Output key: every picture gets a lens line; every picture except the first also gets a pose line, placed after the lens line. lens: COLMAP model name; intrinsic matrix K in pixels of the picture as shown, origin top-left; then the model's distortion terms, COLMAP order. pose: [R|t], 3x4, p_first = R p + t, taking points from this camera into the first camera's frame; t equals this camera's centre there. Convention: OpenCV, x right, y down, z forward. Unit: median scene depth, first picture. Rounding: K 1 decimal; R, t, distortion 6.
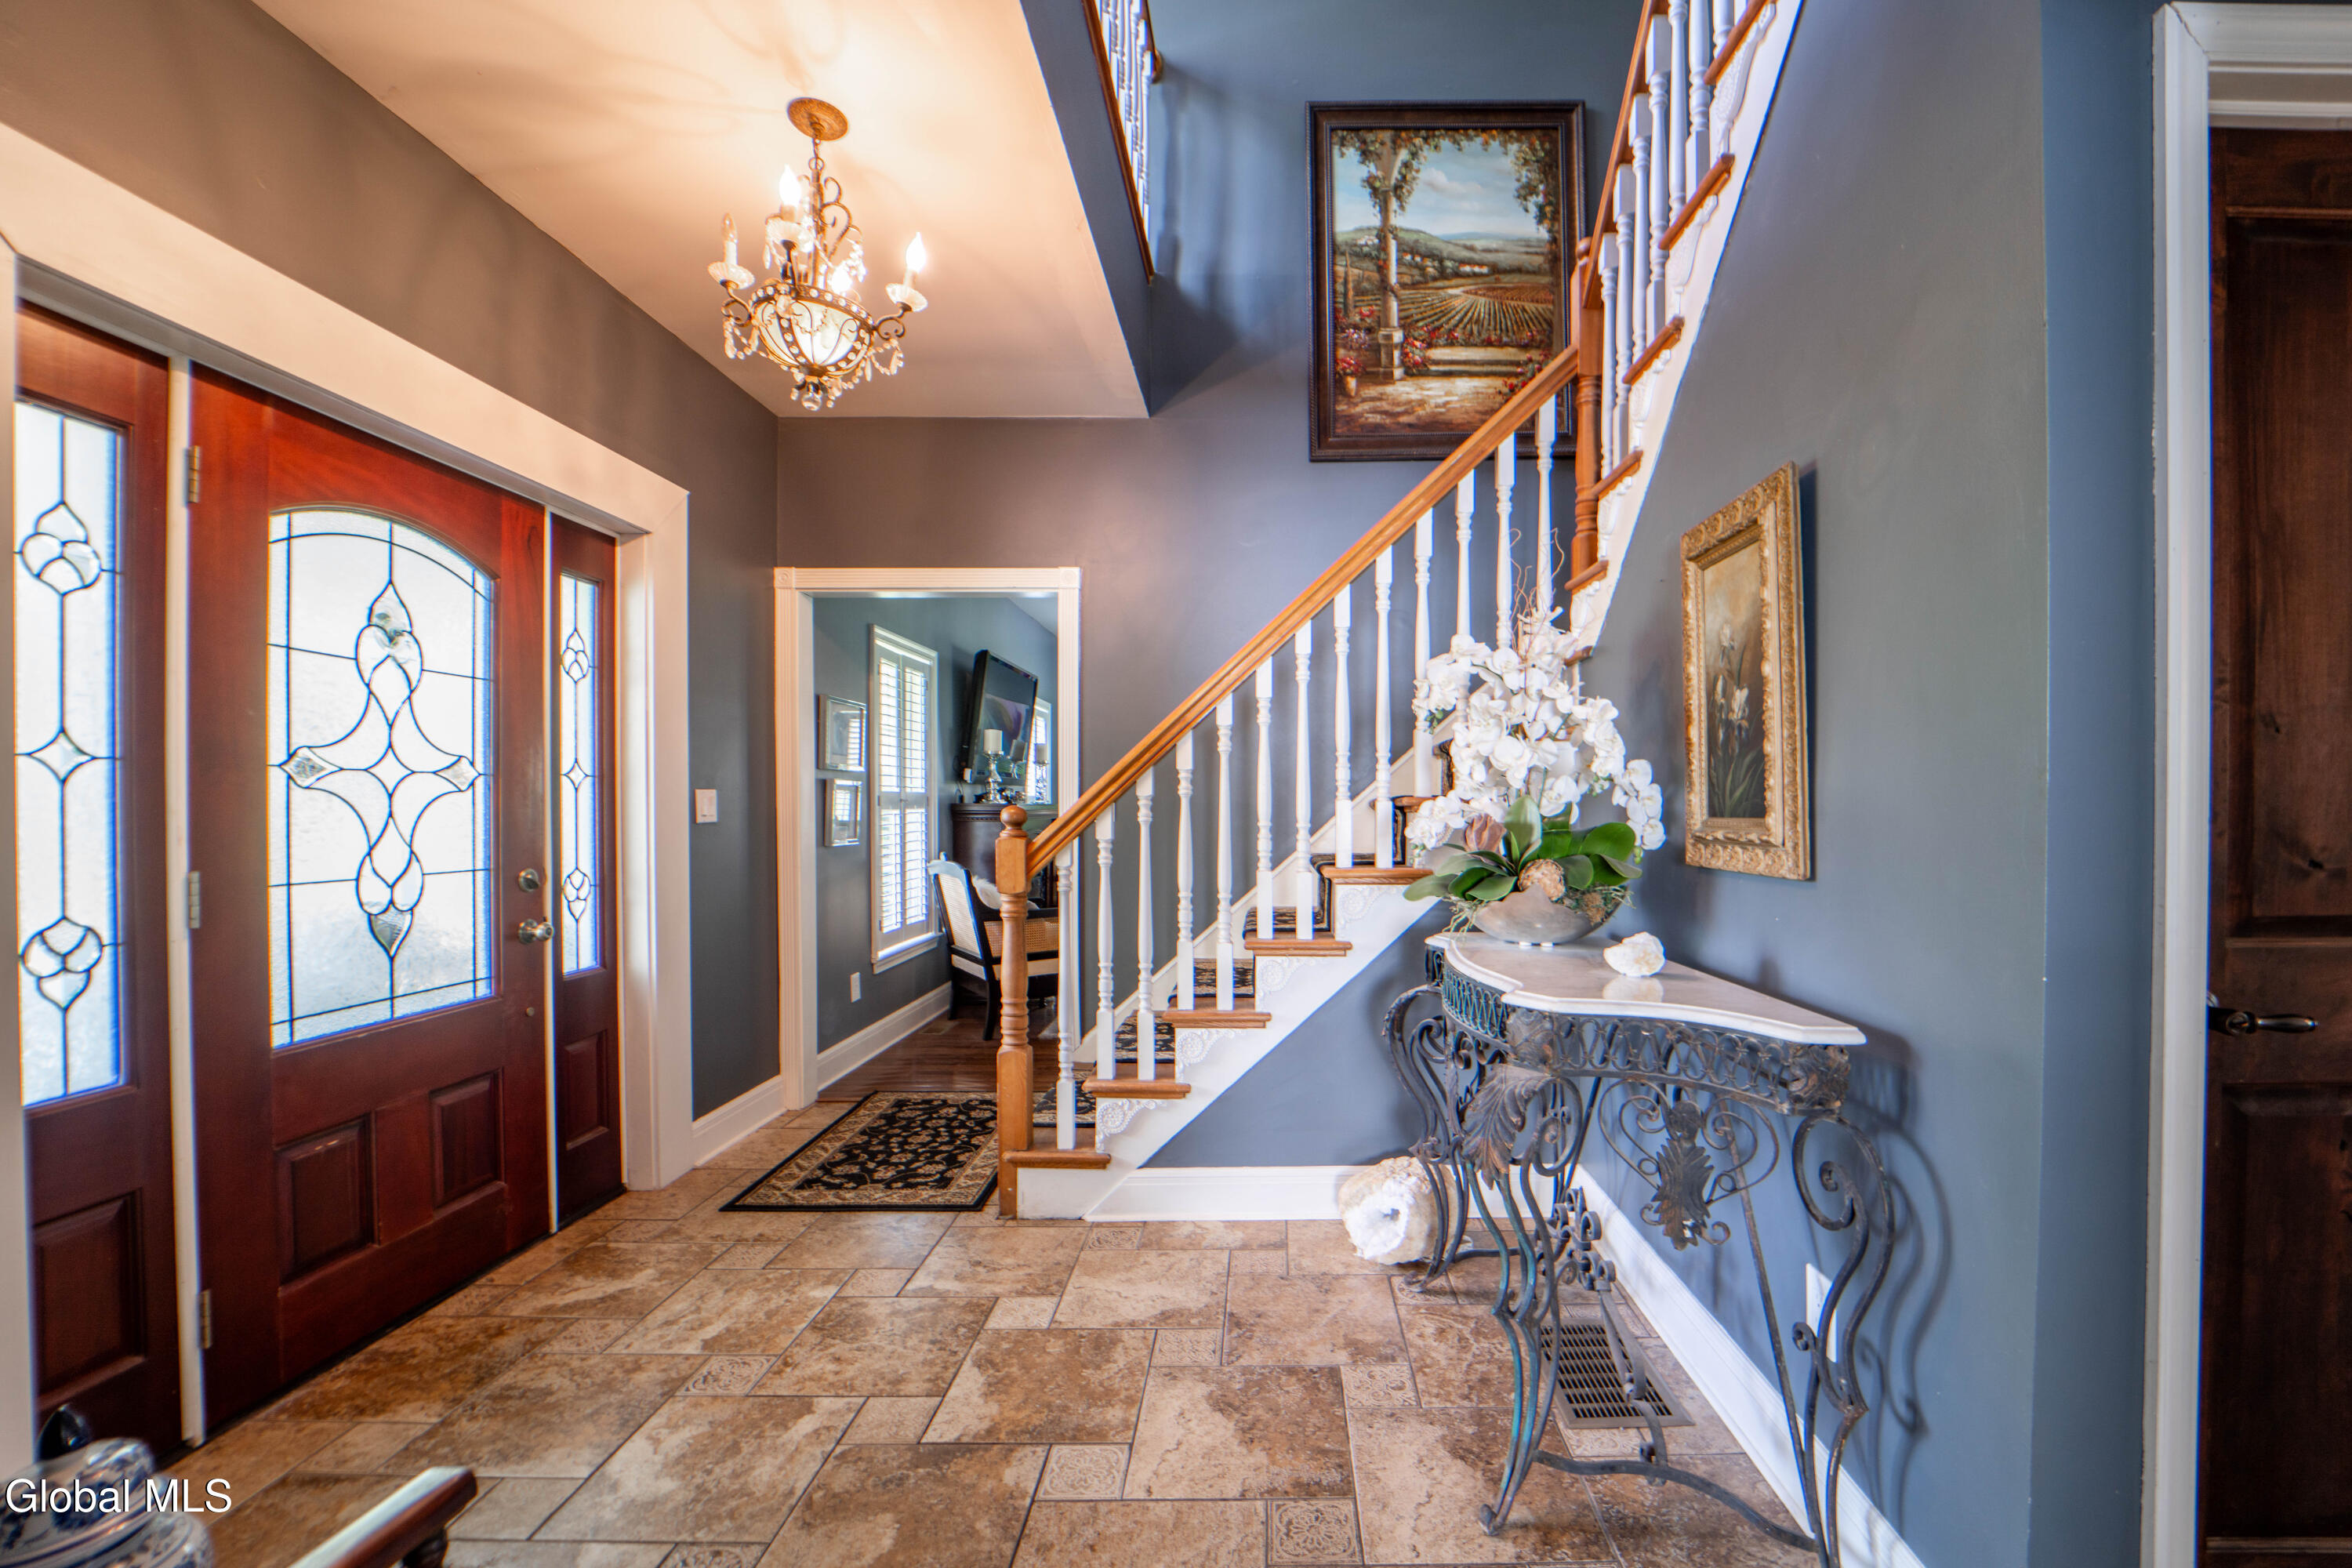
lens RADIAL K [[899.9, 0, 1182.6], [0, 899.9, 814.5], [0, 0, 1]] dist [-0.019454, -0.000119]
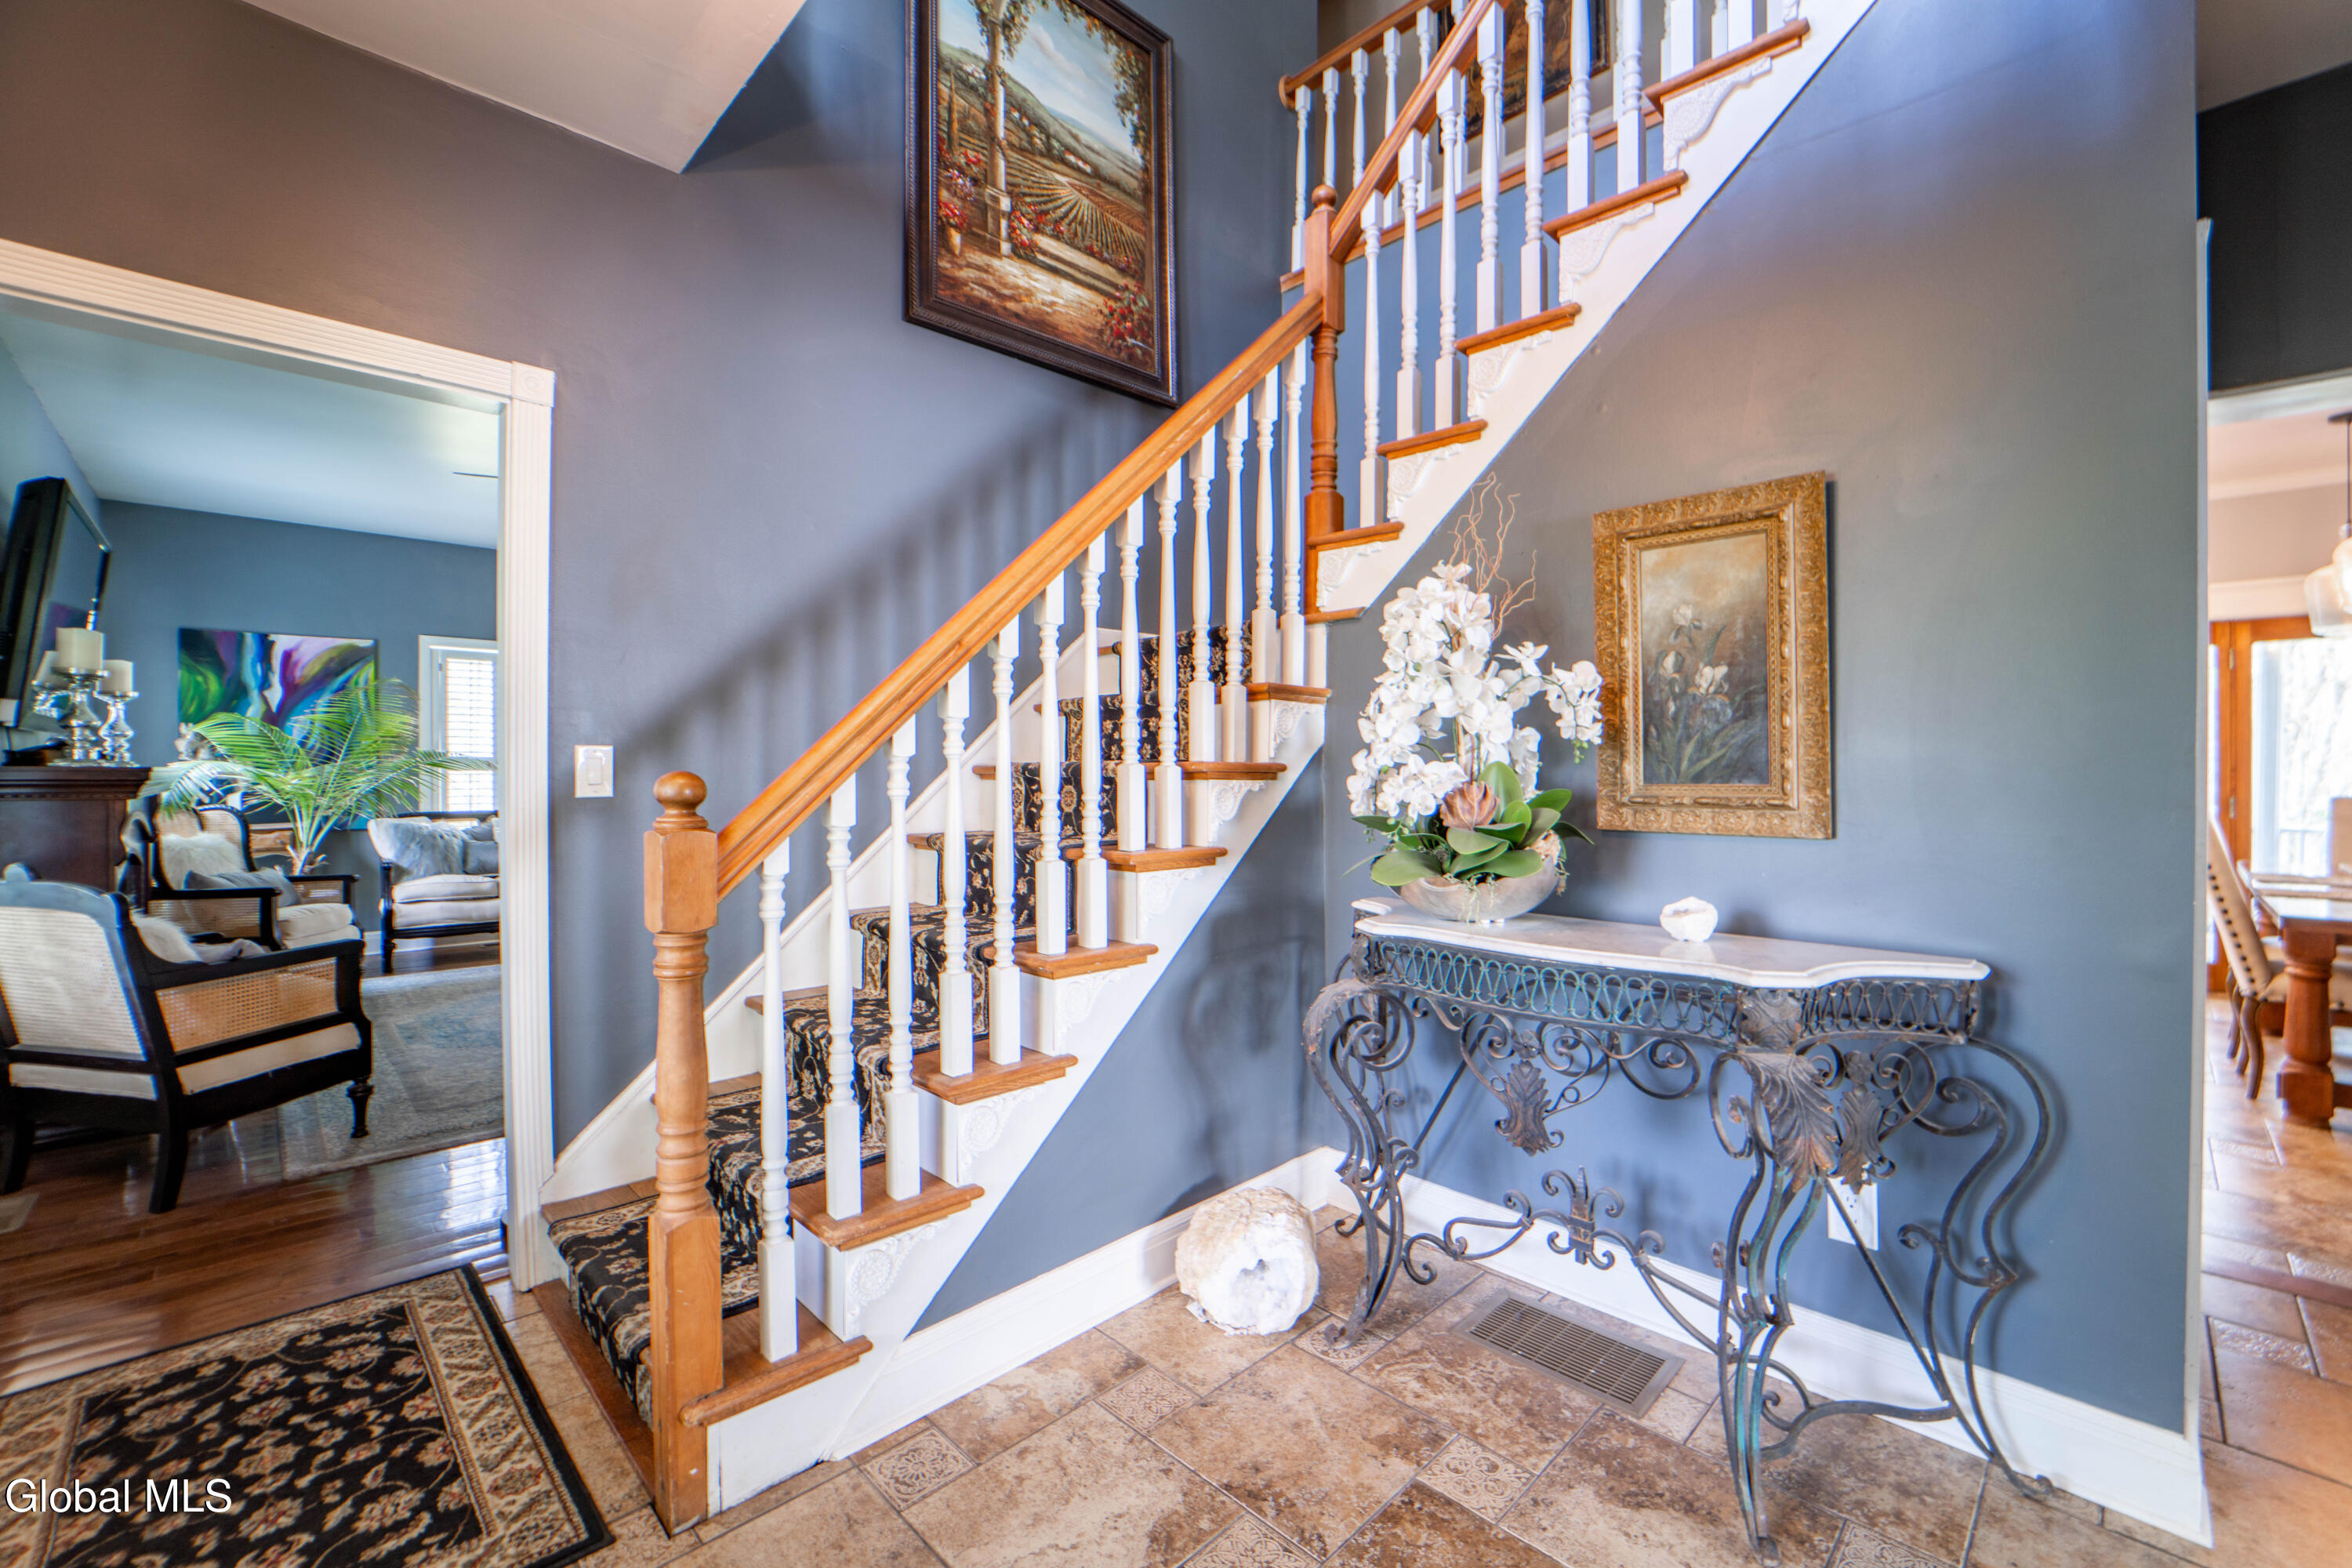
lens RADIAL K [[966.4, 0, 1184.4], [0, 966.4, 774.4], [0, 0, 1]] dist [-0.022684, 0.000199]
pose [[0.704280, -0.003767, 0.709912, -0.273533], [0.007130, 0.999973, -0.001767, -0.004177], [-0.709887, 0.006306, 0.704288, 0.262108]]
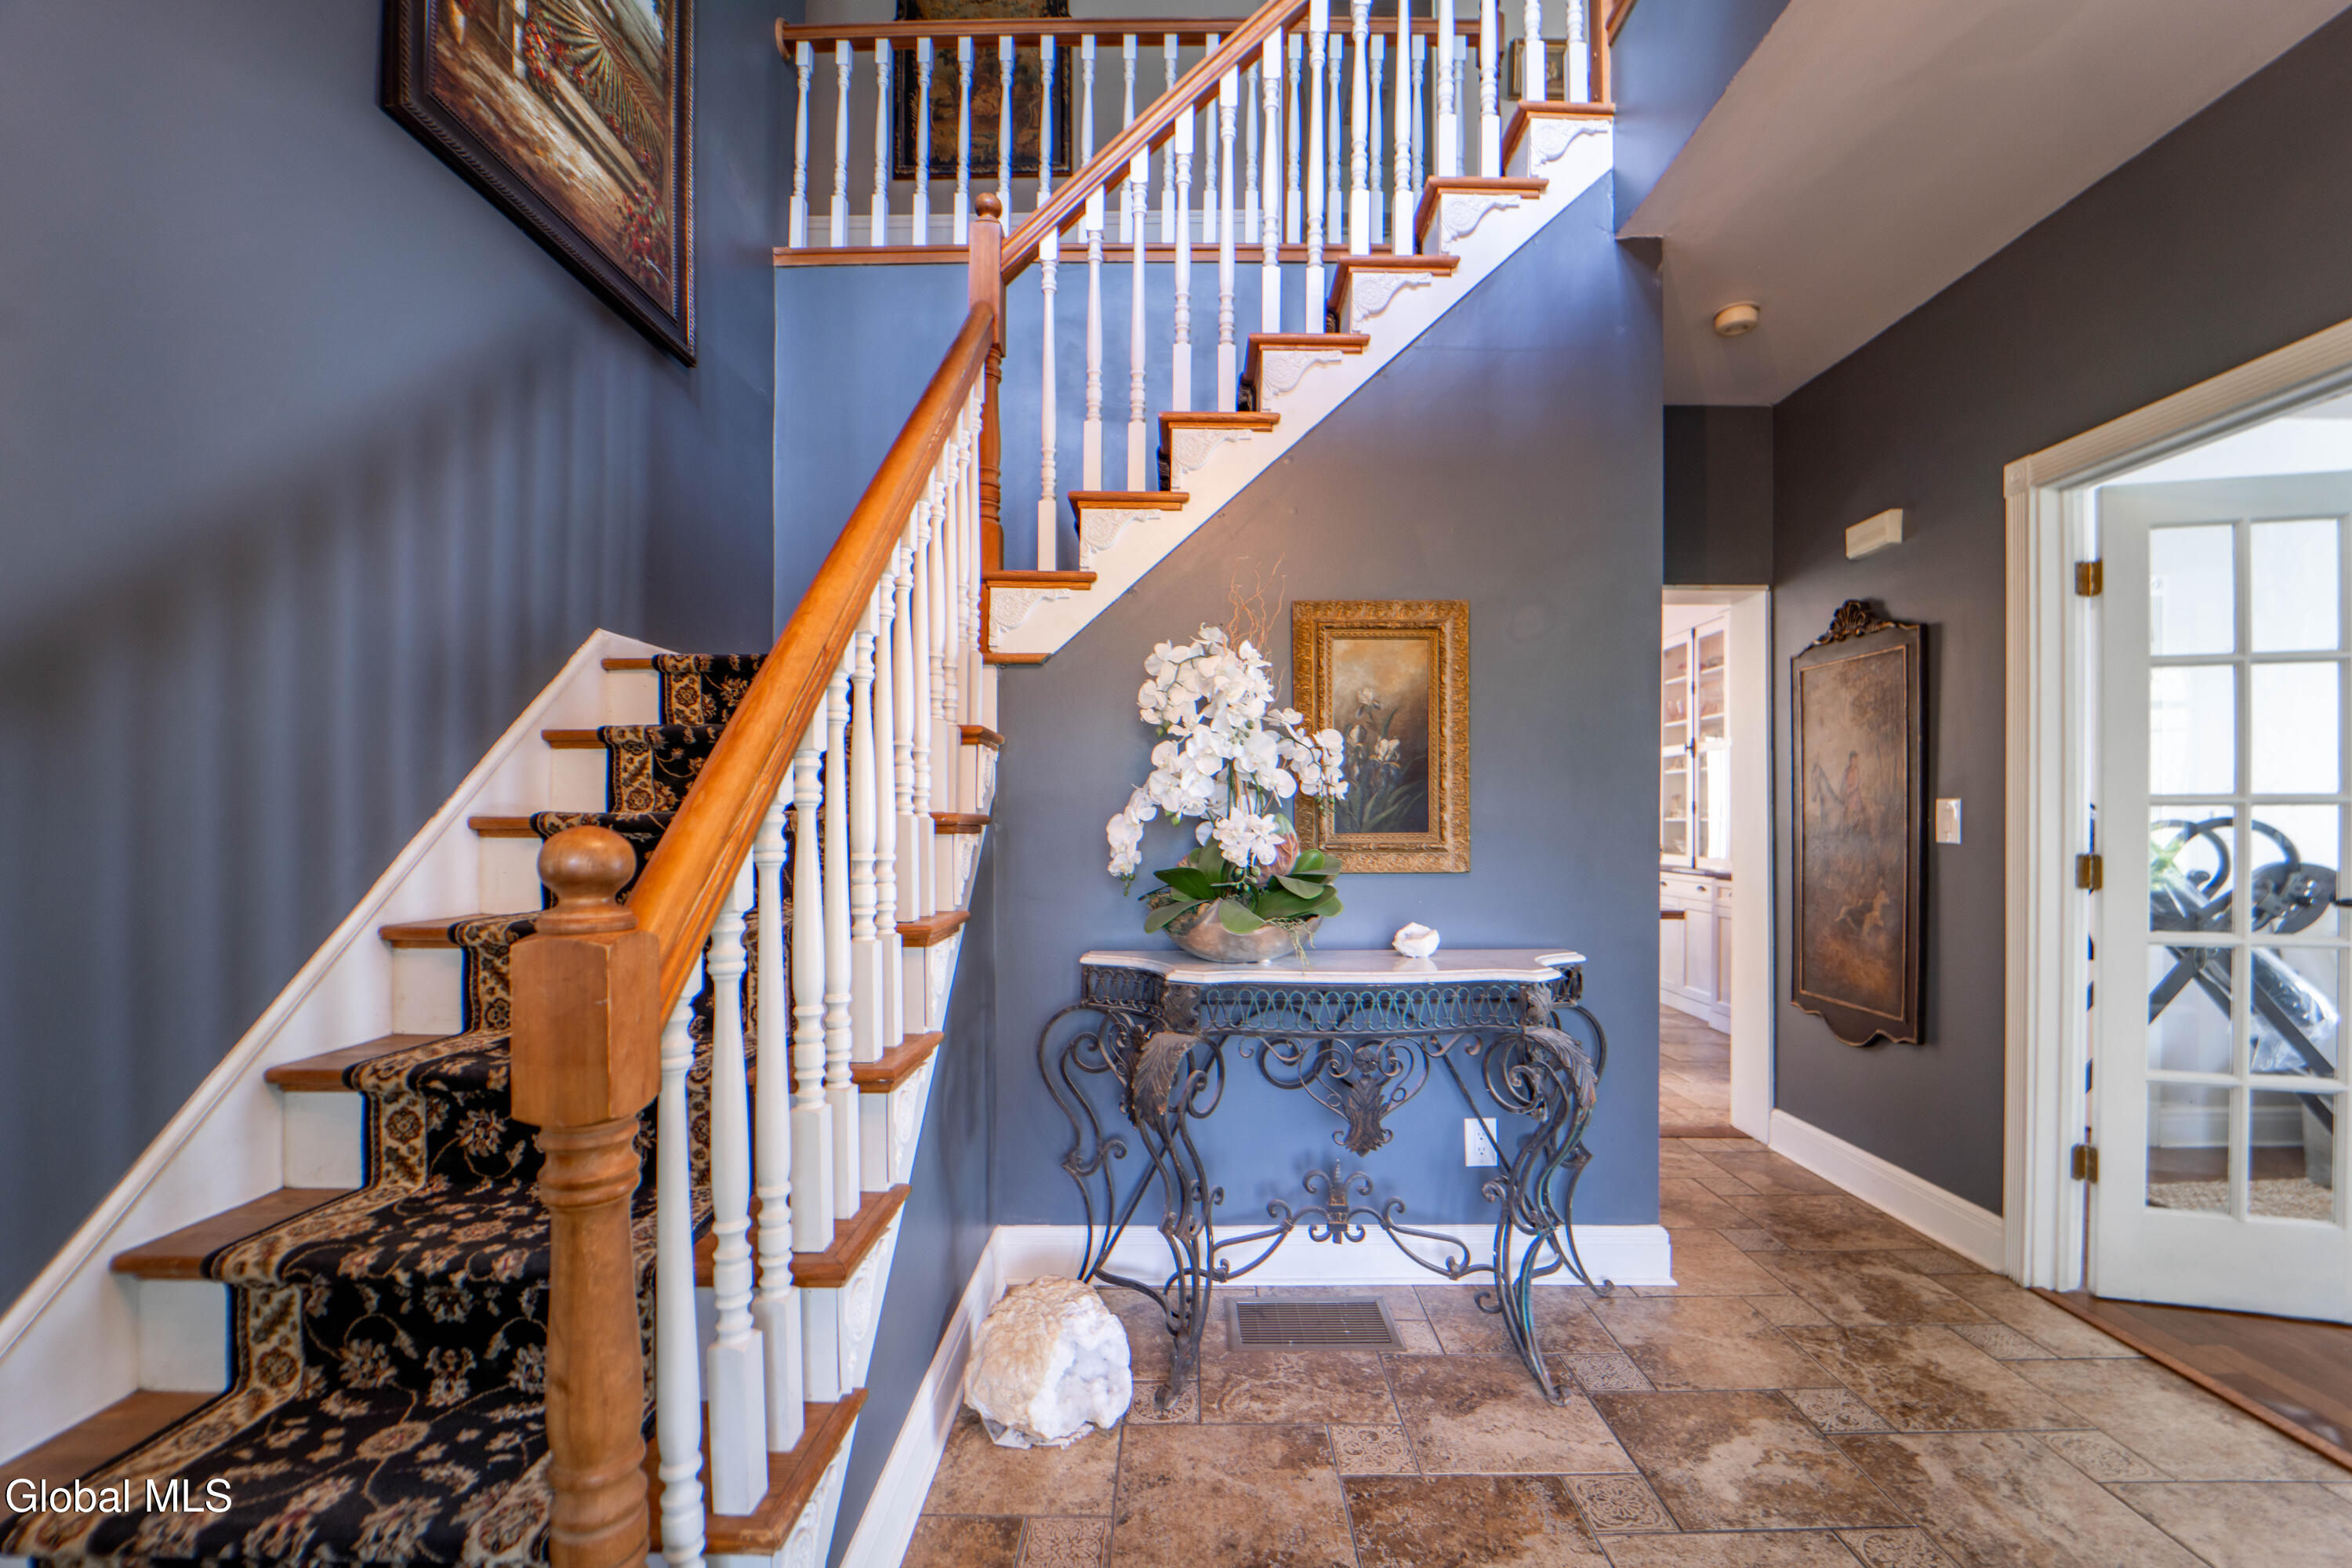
lens RADIAL K [[980.2, 0, 1179.6], [0, 980.2, 821.9], [0, 0, 1]] dist [-0.019196, -0.000333]
pose [[-0.004705, -0.000222, 0.999989, -0.374518], [0.009680, 0.999953, 0.000267, -0.006988], [-0.999942, 0.009682, -0.004702, 0.585966]]
